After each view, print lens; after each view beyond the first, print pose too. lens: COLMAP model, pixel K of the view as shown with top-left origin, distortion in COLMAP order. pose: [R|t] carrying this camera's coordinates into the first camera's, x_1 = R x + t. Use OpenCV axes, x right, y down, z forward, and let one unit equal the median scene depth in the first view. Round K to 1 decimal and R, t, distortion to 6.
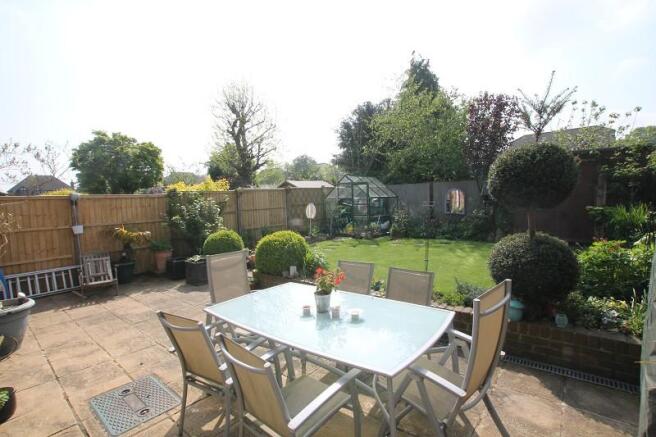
lens RADIAL K [[307.1, 0, 323.2], [0, 307.1, 218.9], [0, 0, 1]] dist [-0.029116, 0.001668]
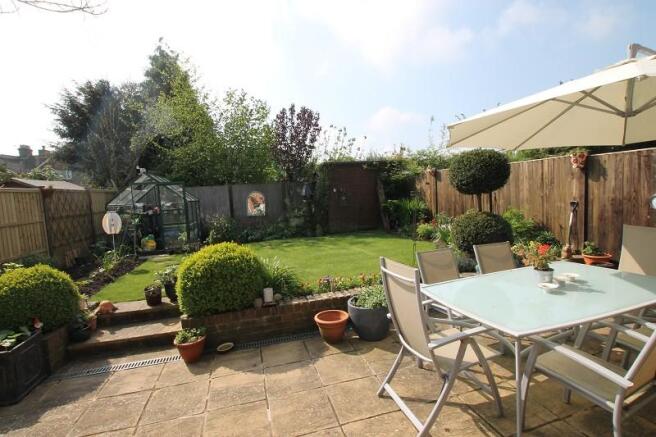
lens RADIAL K [[307.1, 0, 328.8], [0, 307.1, 221.0], [0, 0, 1]] dist [-0.029116, 0.001668]
pose [[0.576937, -0.070576, 0.813734, -0.248448], [0.091335, 0.995586, 0.021592, -0.000418], [-0.811666, 0.061865, 0.580837, 0.202588]]
